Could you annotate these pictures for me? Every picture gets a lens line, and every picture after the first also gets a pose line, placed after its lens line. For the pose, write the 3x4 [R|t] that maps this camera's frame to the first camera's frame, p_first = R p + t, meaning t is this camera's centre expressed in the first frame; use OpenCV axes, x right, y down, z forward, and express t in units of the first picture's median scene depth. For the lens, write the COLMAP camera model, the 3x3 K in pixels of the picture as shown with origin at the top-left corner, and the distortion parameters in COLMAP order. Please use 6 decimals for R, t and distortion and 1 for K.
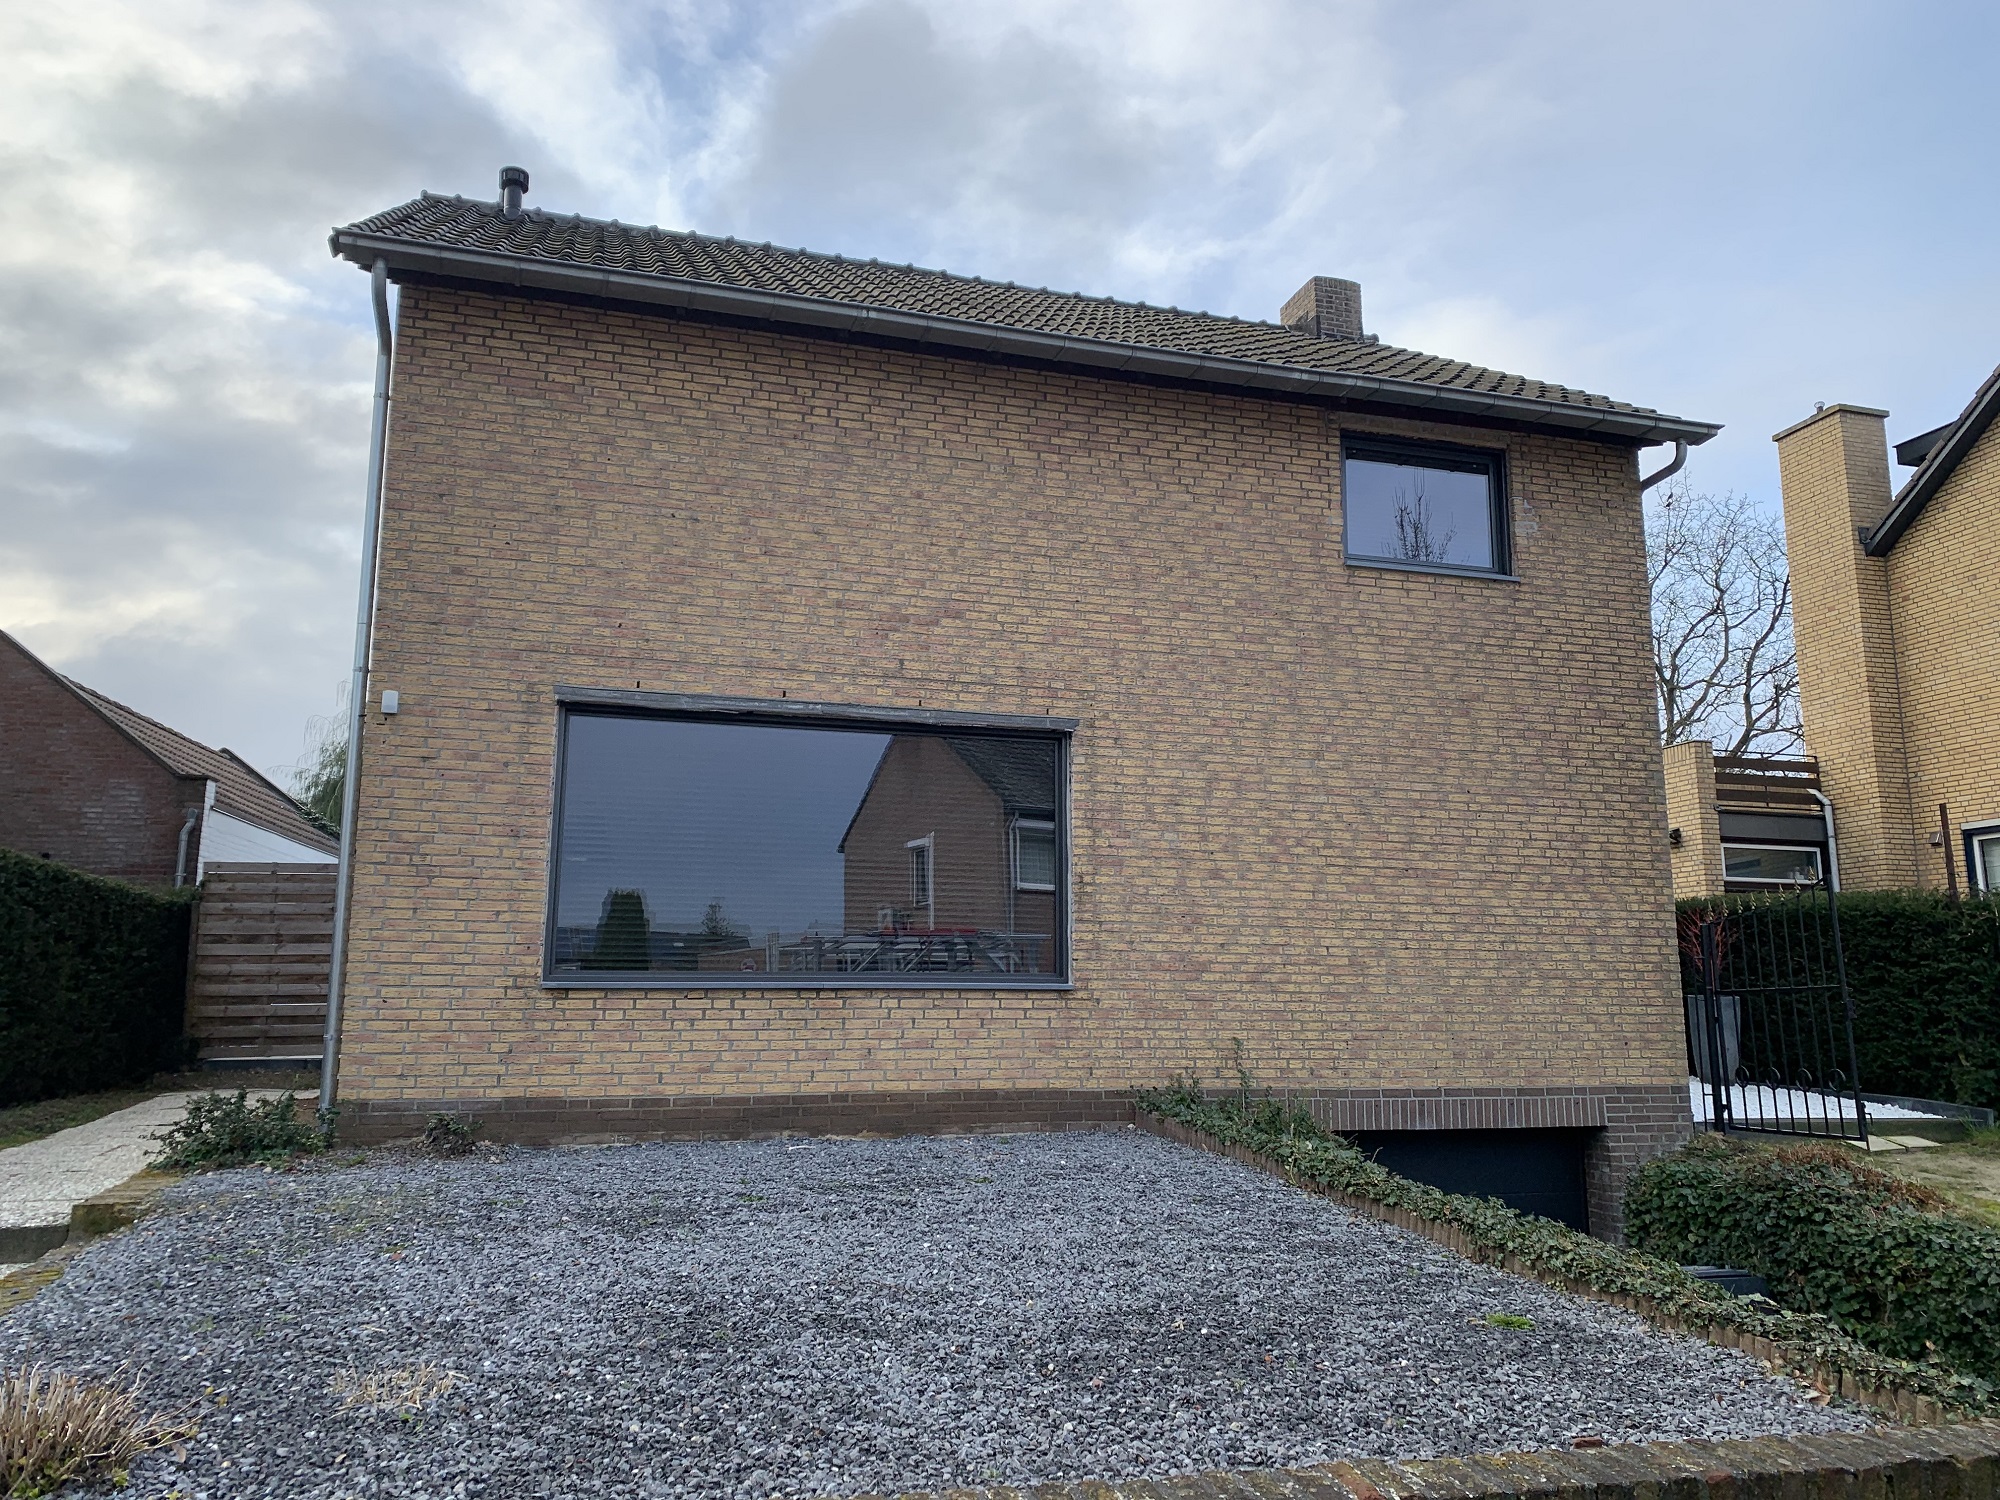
lens RADIAL K [[1512.2, 0, 1000.0], [0, 1512.2, 750.0], [0, 0, 1]] dist [0.051370, 0.000418]
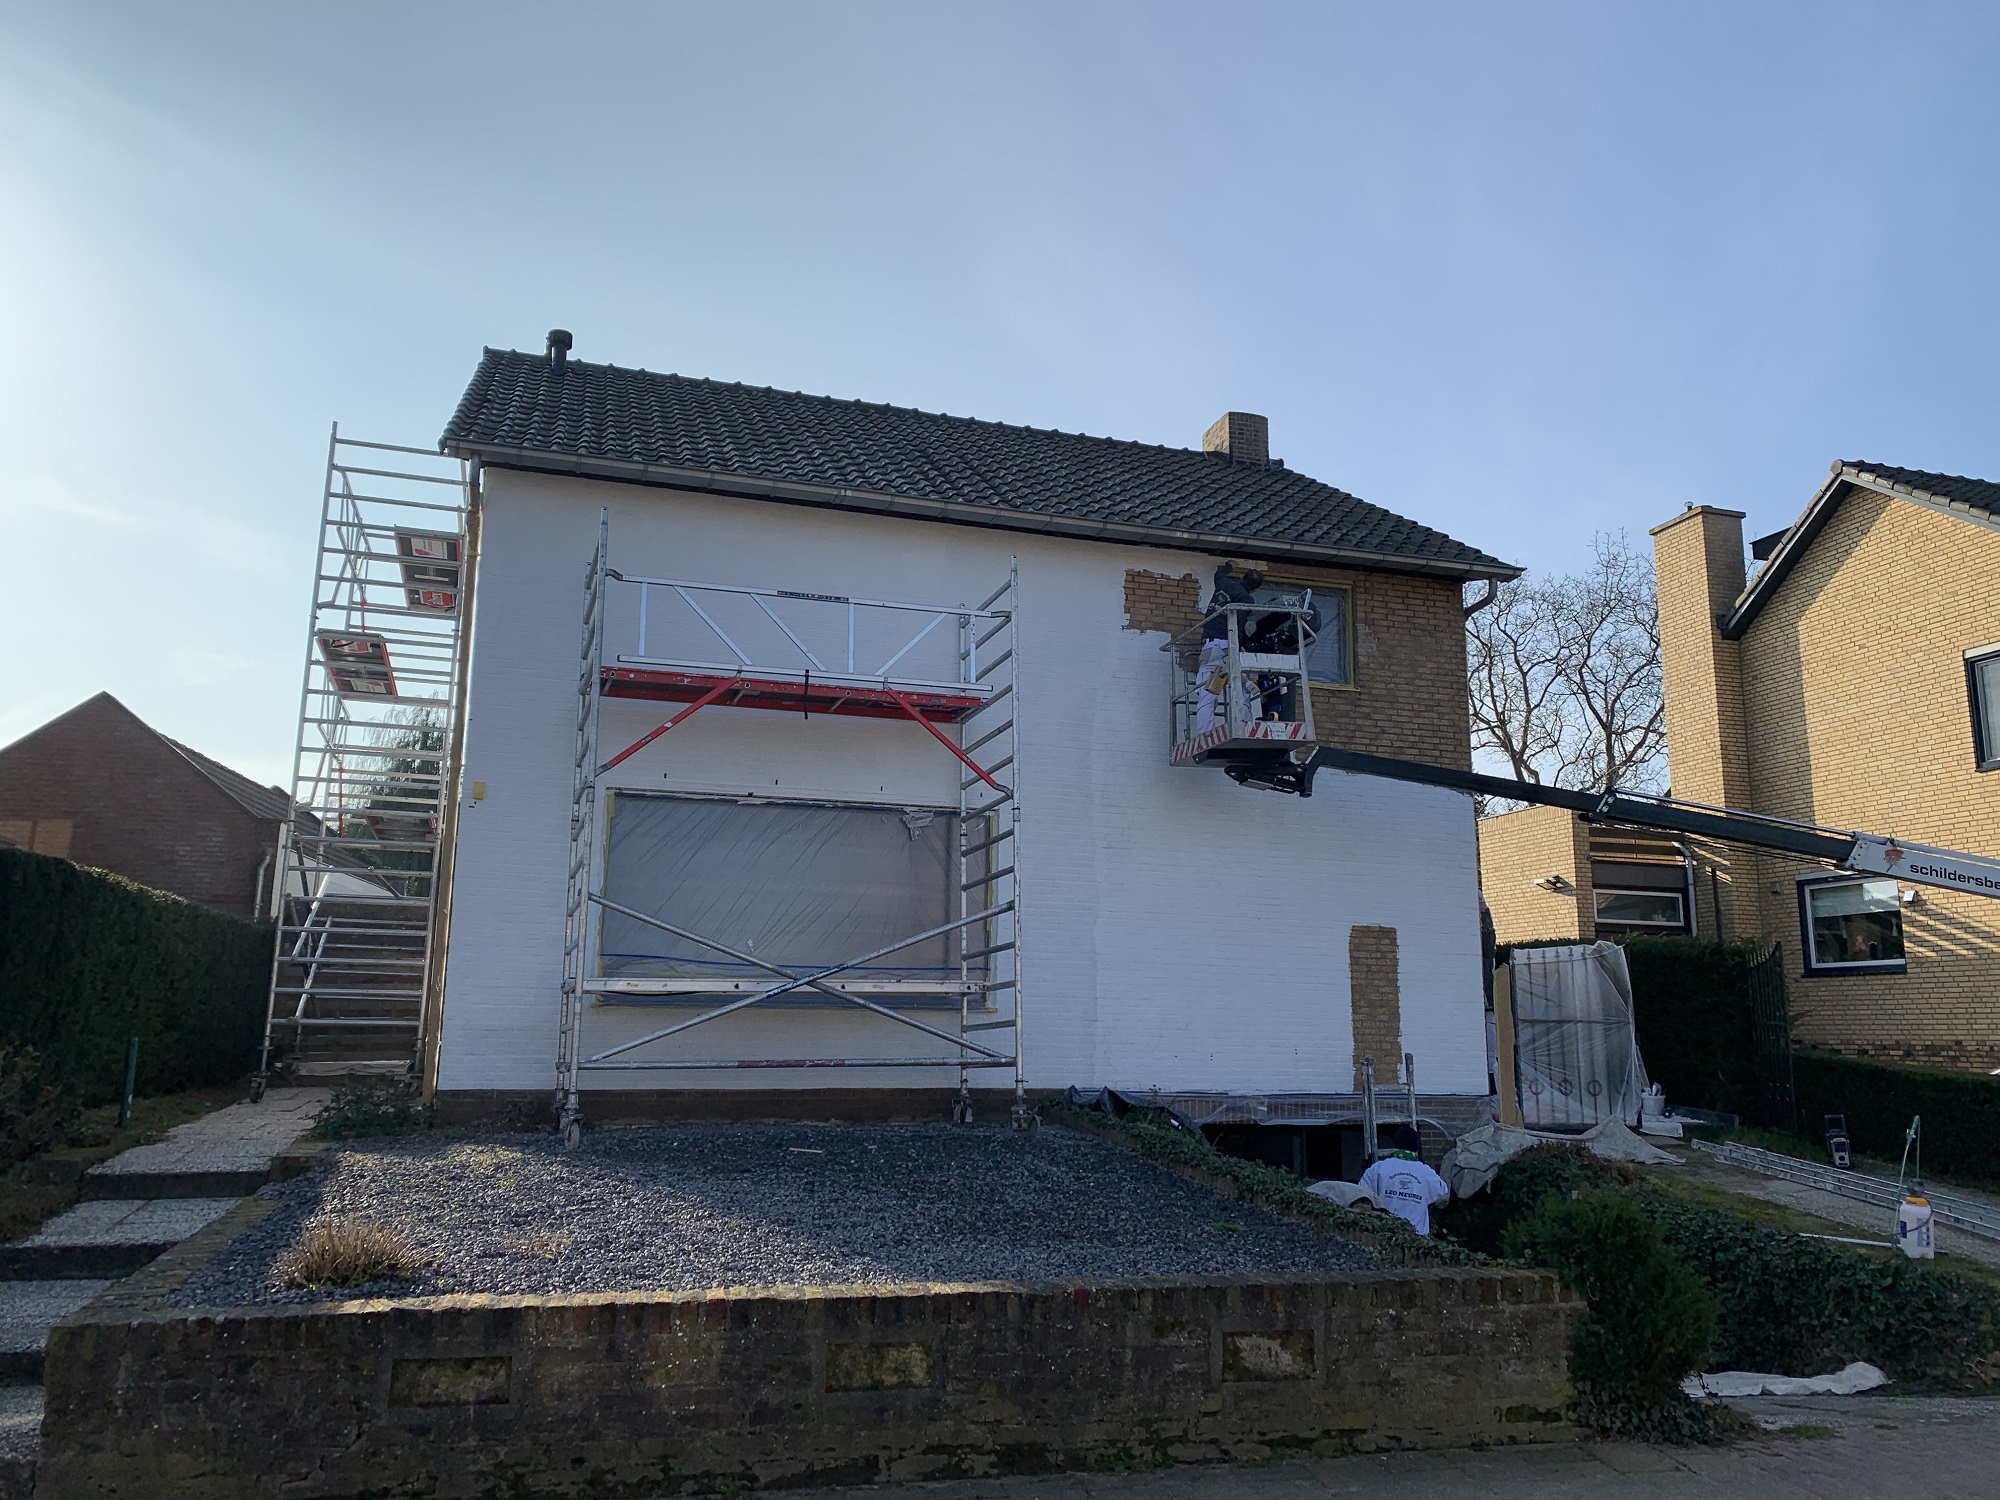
lens RADIAL K [[1501.0, 0, 1000.0], [0, 1501.0, 750.0], [0, 0, 1]] dist [0.065115, -0.001182]
pose [[0.999921, 0.011892, 0.003985, 0.027725], [-0.011840, 0.999849, -0.012721, -0.031260], [-0.004136, 0.012672, 0.999911, -0.182678]]
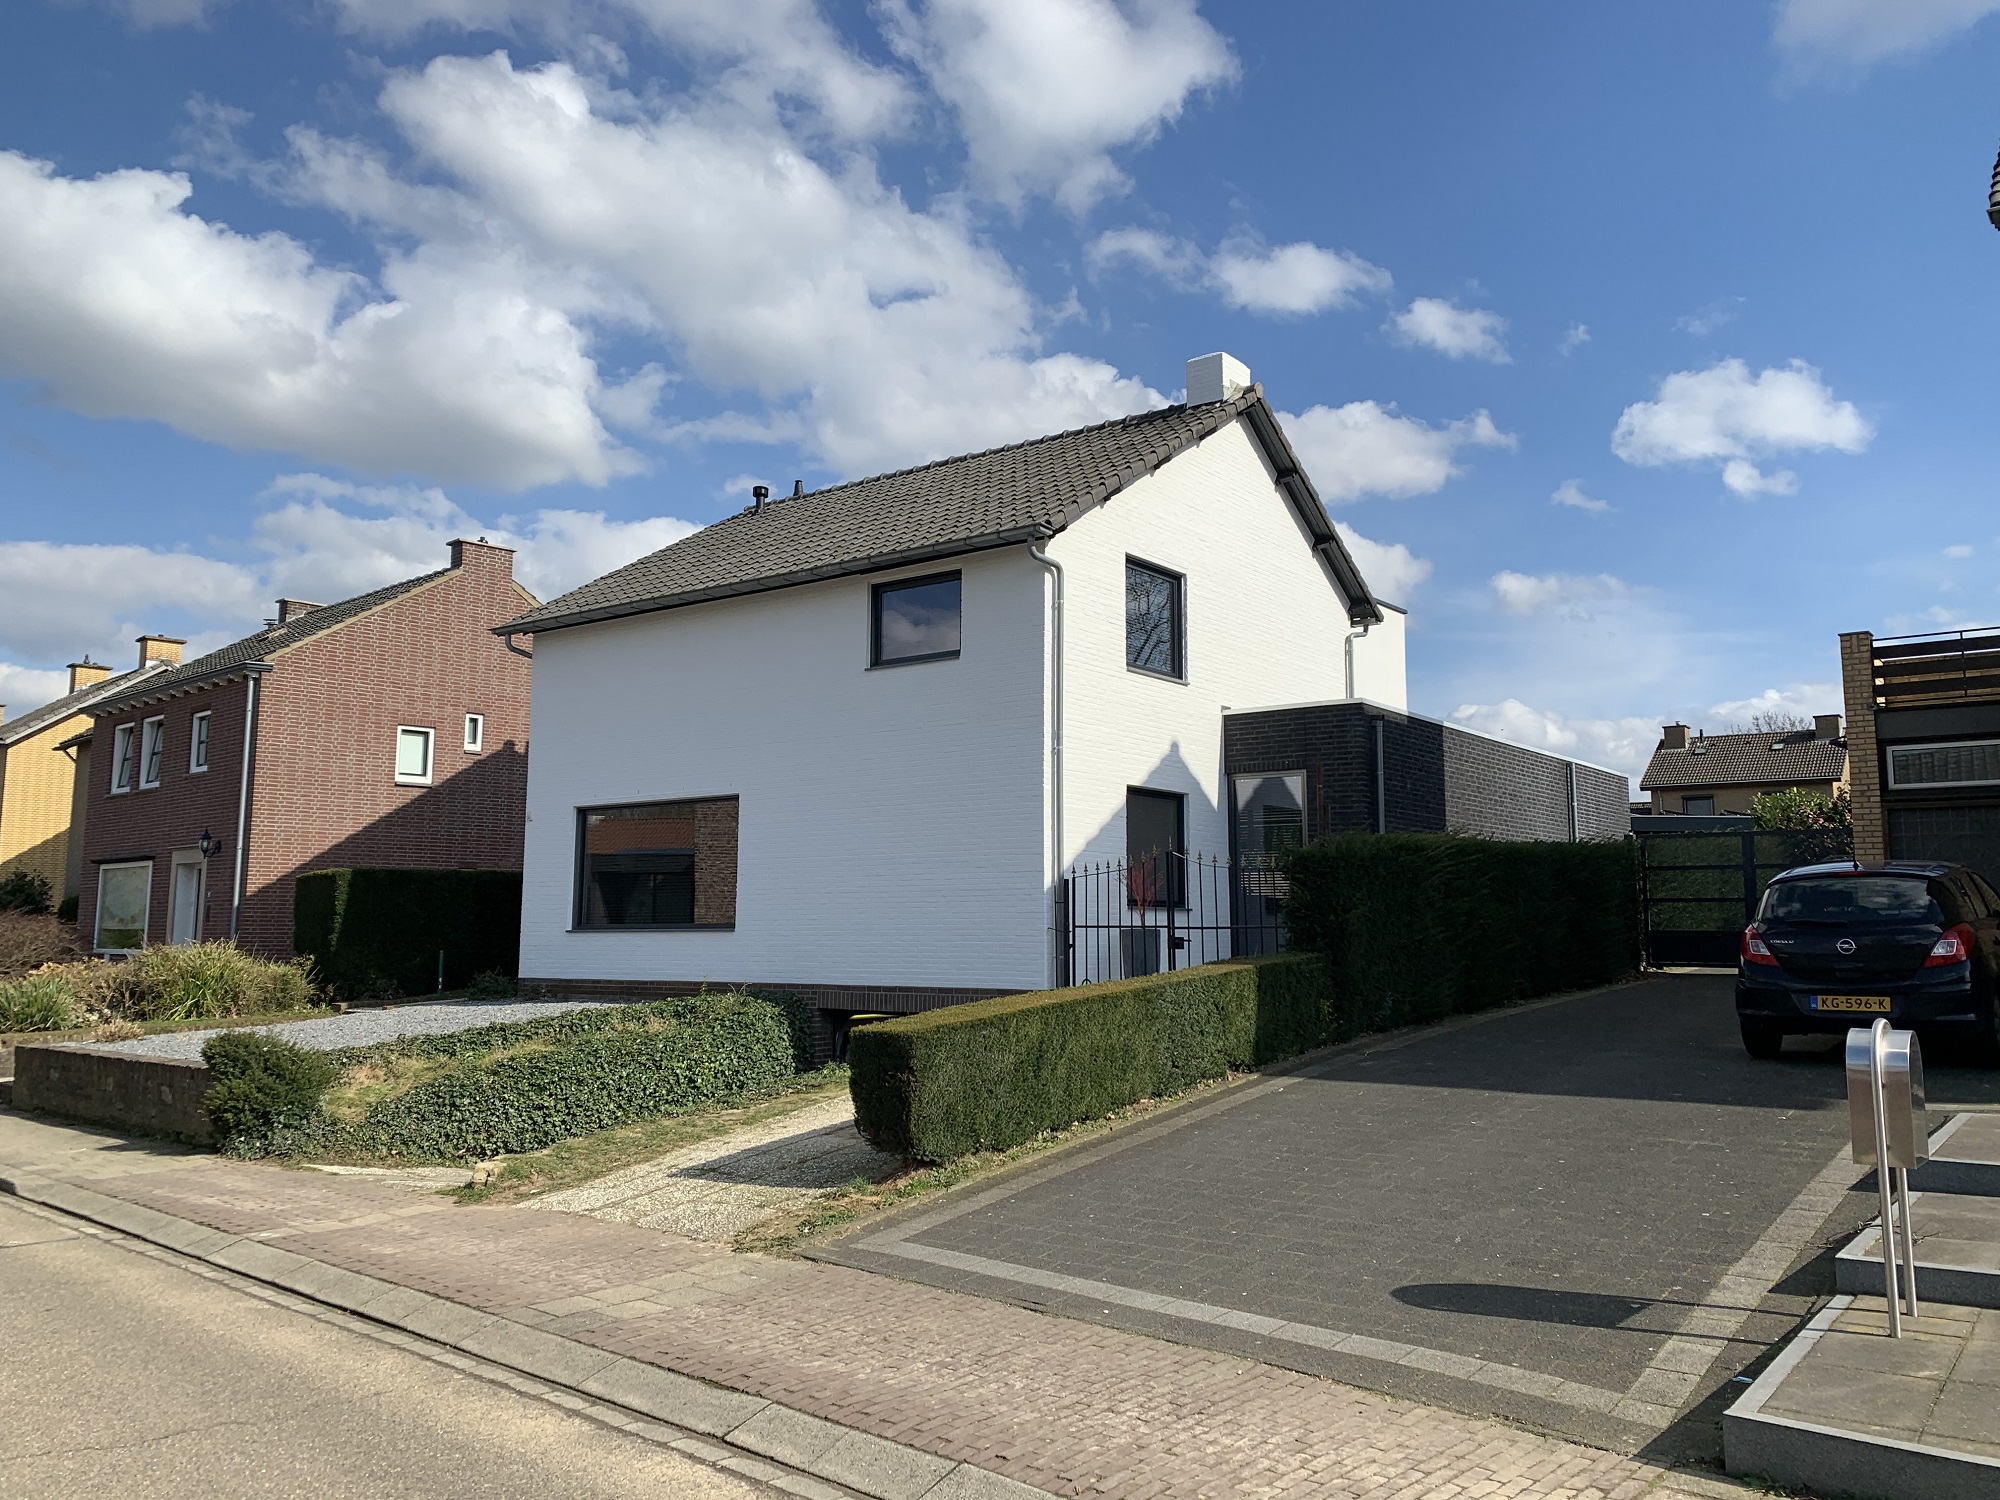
lens RADIAL K [[1512.2, 0, 1000.0], [0, 1512.2, 750.0], [0, 0, 1]] dist [0.051370, 0.000418]
pose [[0.623488, -0.097732, -0.775700, 1.152691], [0.145172, 0.989374, -0.007968, -0.005606], [0.768237, -0.107642, 0.631051, 0.032405]]
